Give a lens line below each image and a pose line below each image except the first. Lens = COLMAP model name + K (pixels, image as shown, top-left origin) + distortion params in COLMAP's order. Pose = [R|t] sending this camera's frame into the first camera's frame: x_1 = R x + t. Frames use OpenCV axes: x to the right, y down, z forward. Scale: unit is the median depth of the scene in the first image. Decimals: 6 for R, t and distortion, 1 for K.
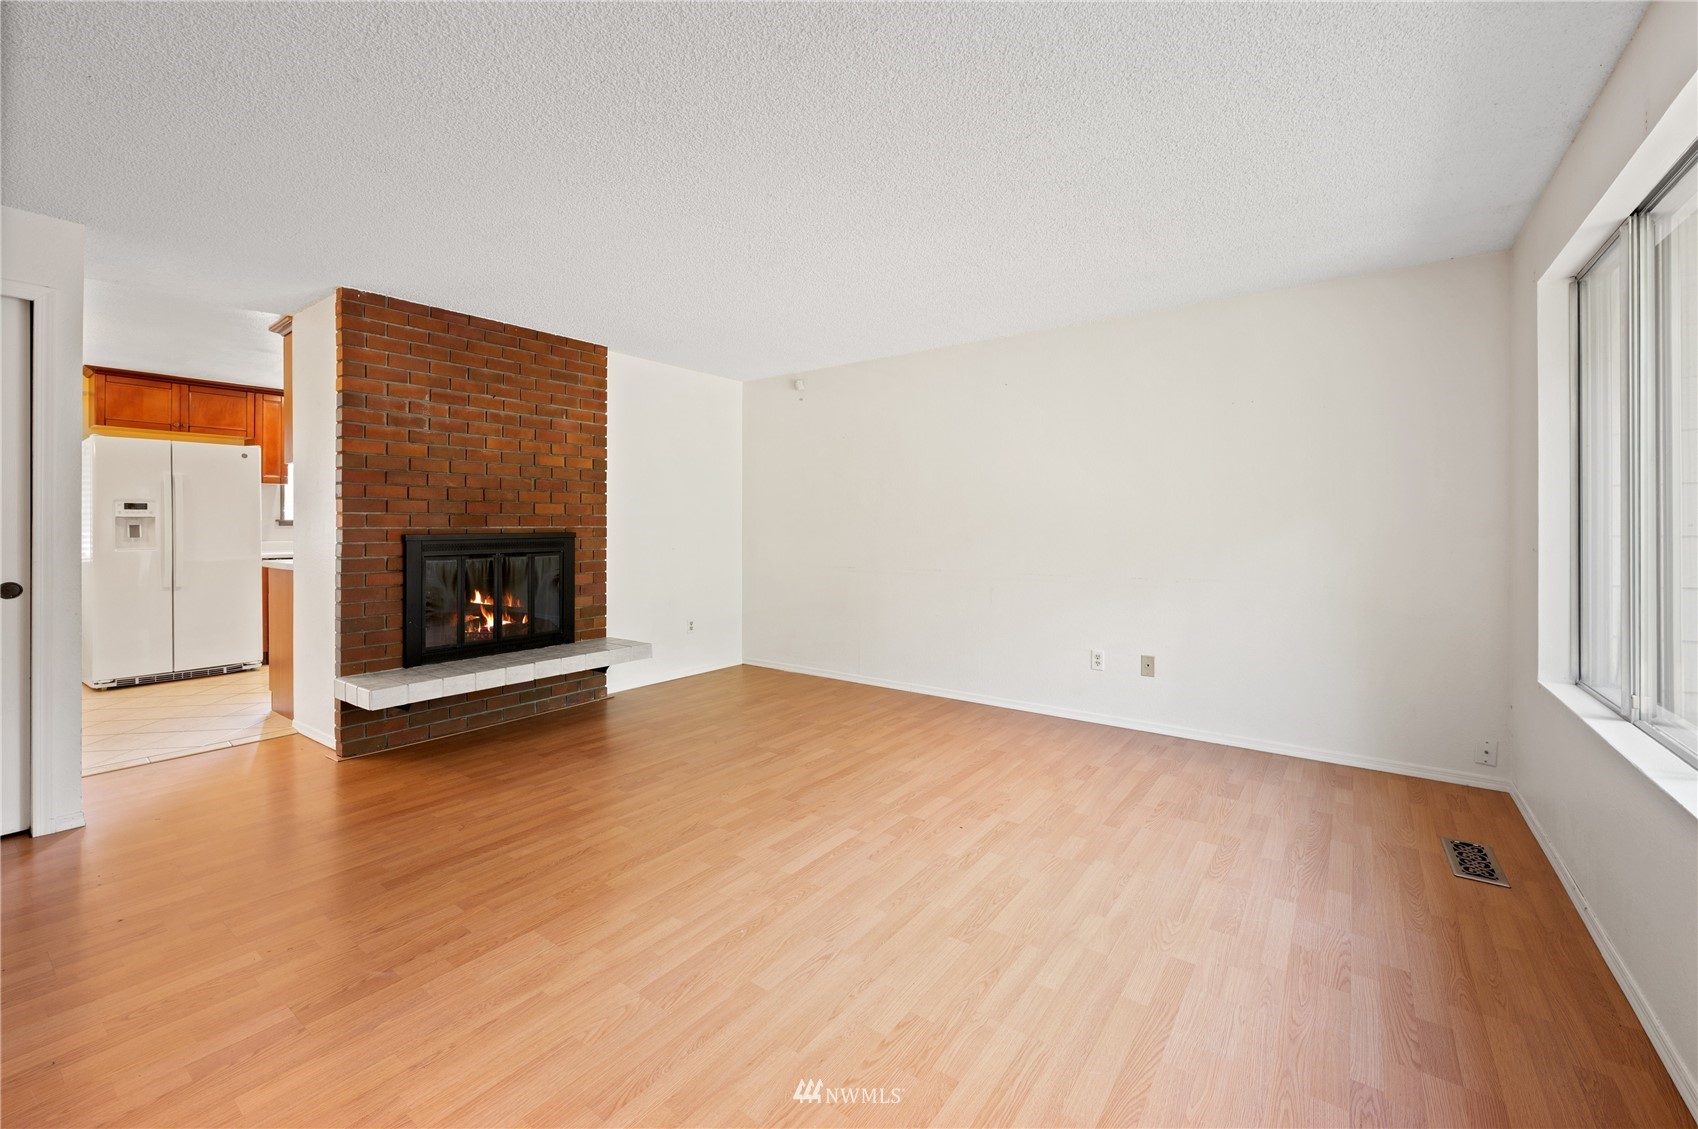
lens RADIAL K [[681.7, 0, 837.5], [0, 681.7, 522.7], [0, 0, 1]] dist [-0.001425, 0.000279]
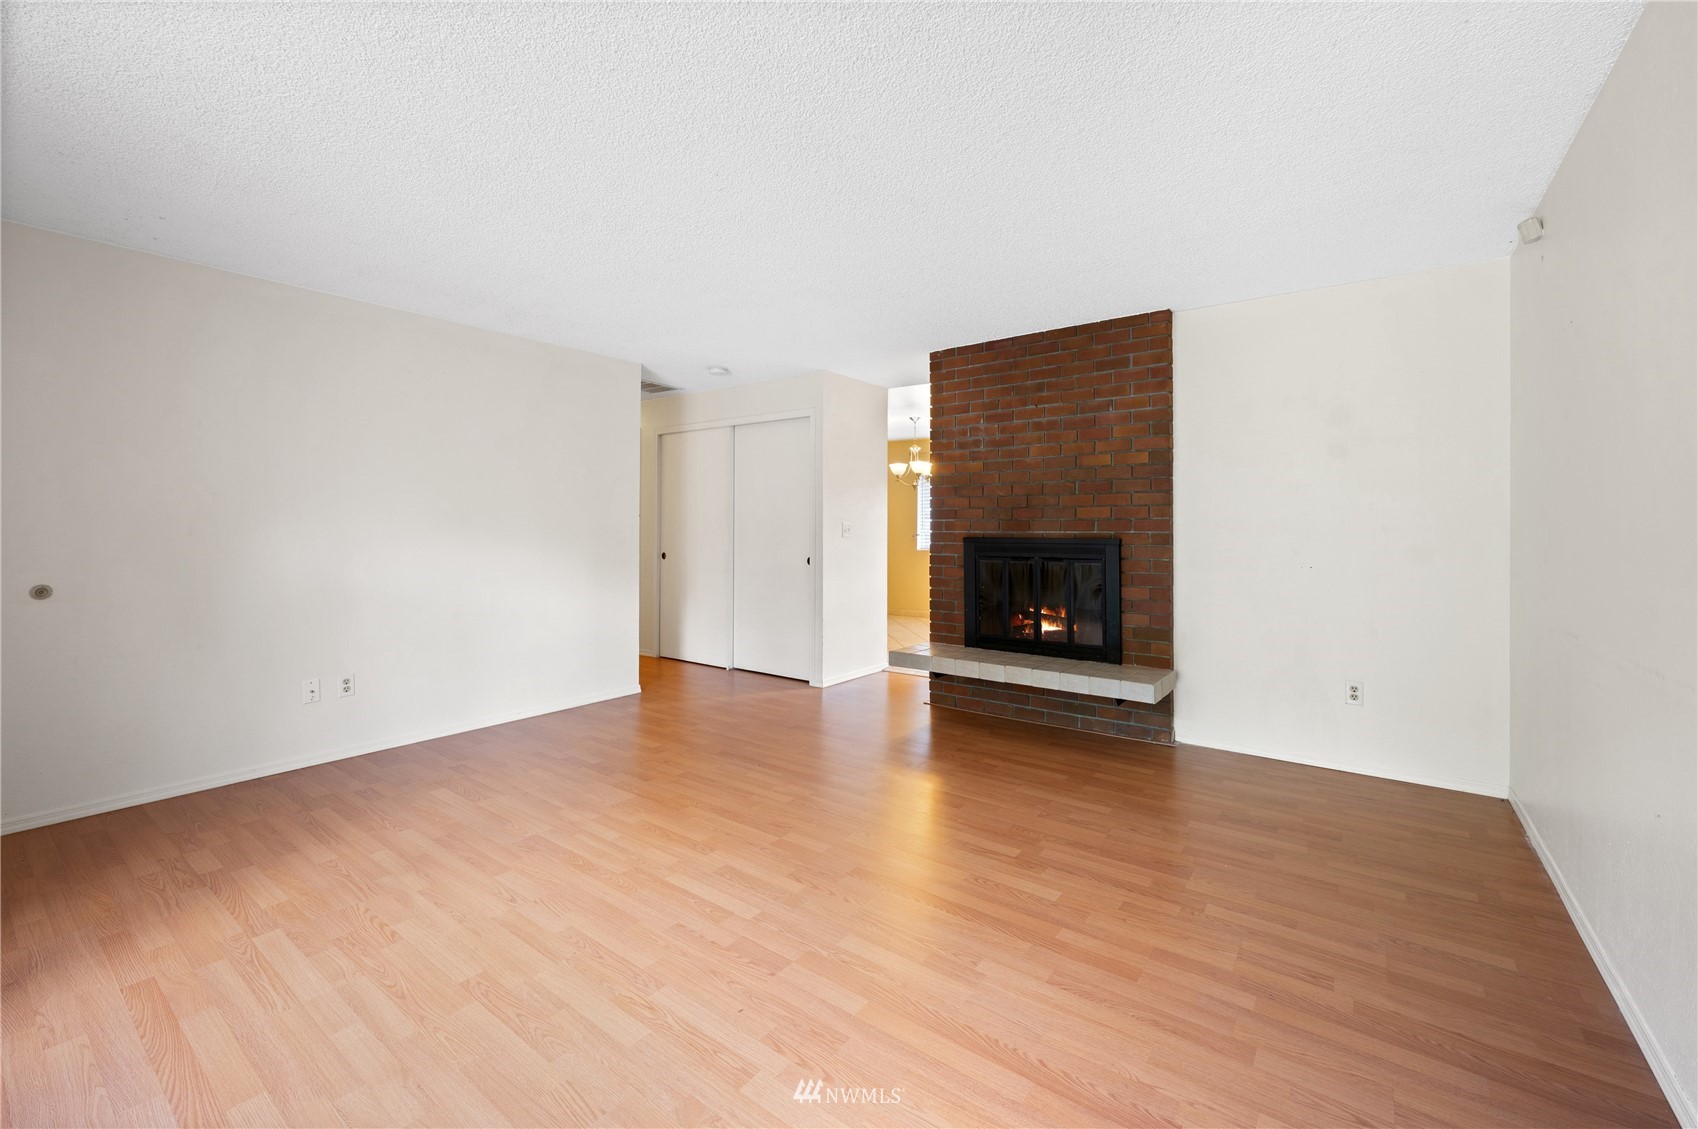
lens RADIAL K [[681.7, 0, 858.7], [0, 681.7, 525.5], [0, 0, 1]] dist [-0.001425, 0.000279]
pose [[0.025005, -0.002945, -0.999683, 0.594225], [-0.000815, 0.999995, -0.002966, 0.000221], [0.999687, 0.000889, 0.025003, 0.796921]]
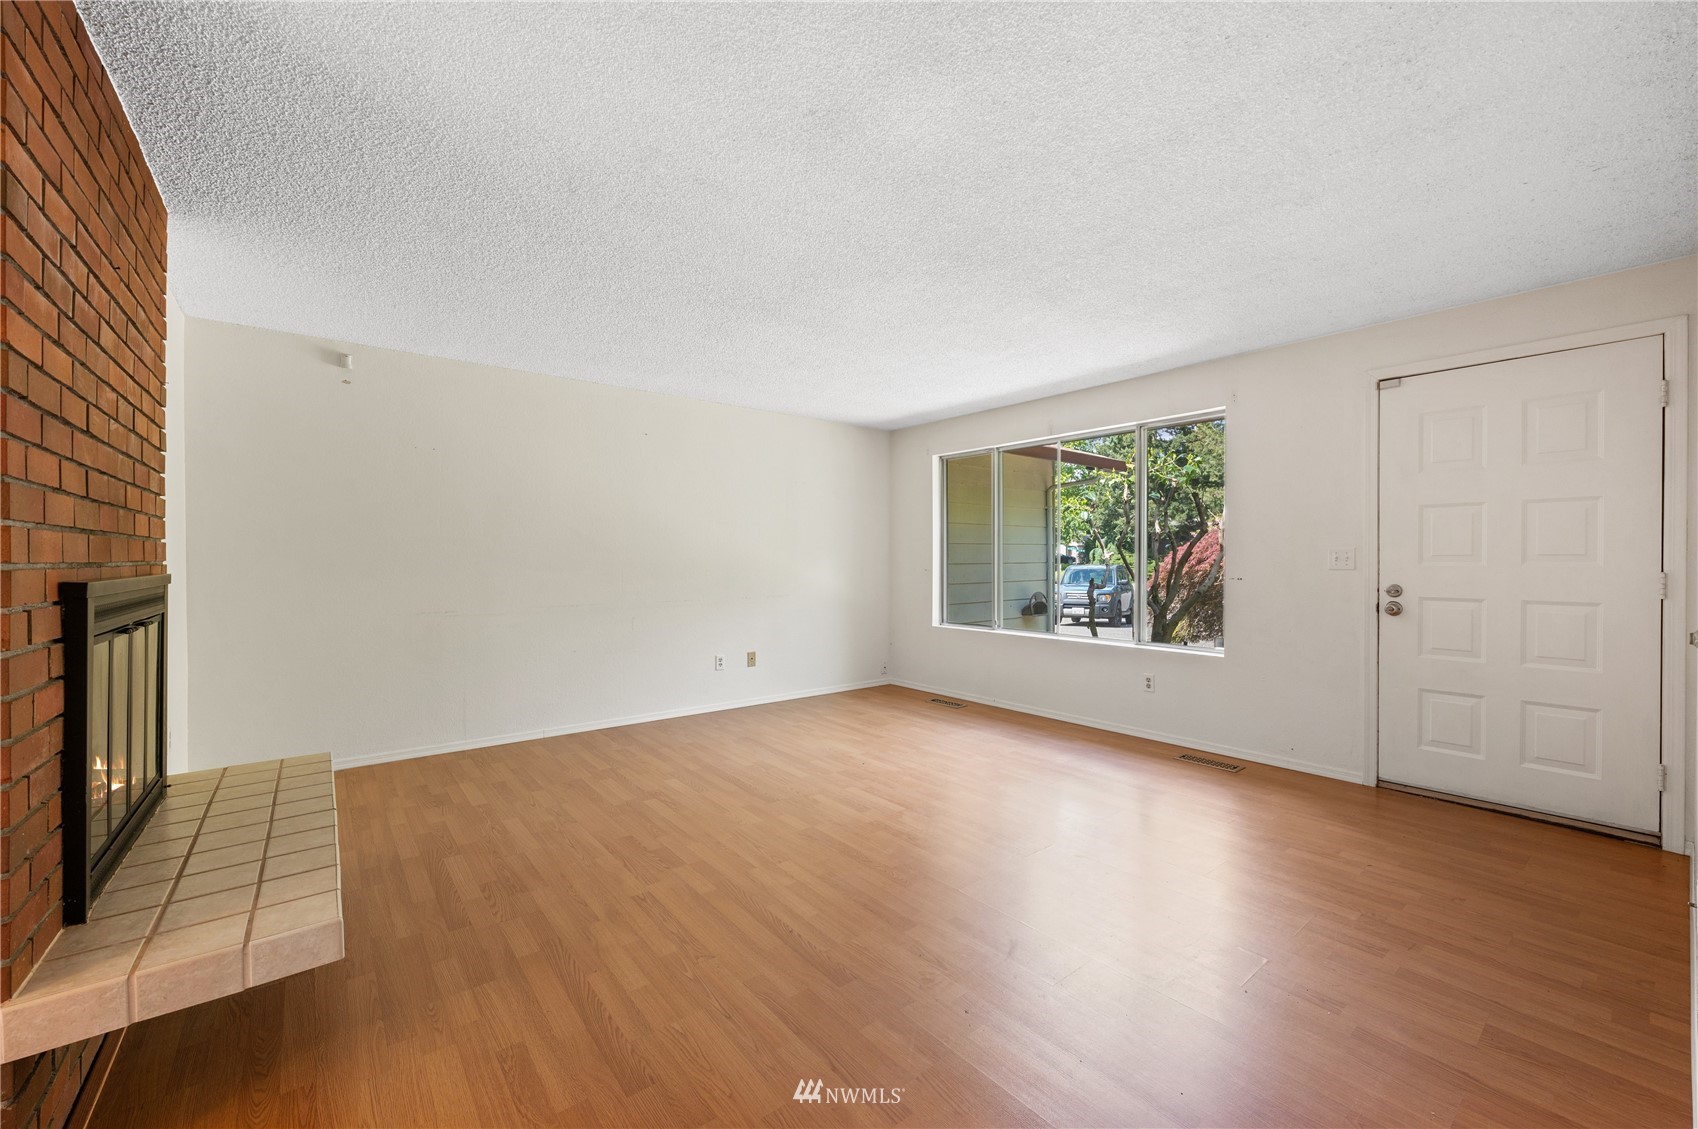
lens RADIAL K [[681.7, 0, 839.7], [0, 681.7, 560.3], [0, 0, 1]] dist [-0.001425, 0.000279]
pose [[0.256984, 0.001357, 0.966415, -0.917625], [-0.001378, 0.999999, -0.001038, 0.006268], [-0.966415, -0.001065, 0.256985, 0.489463]]
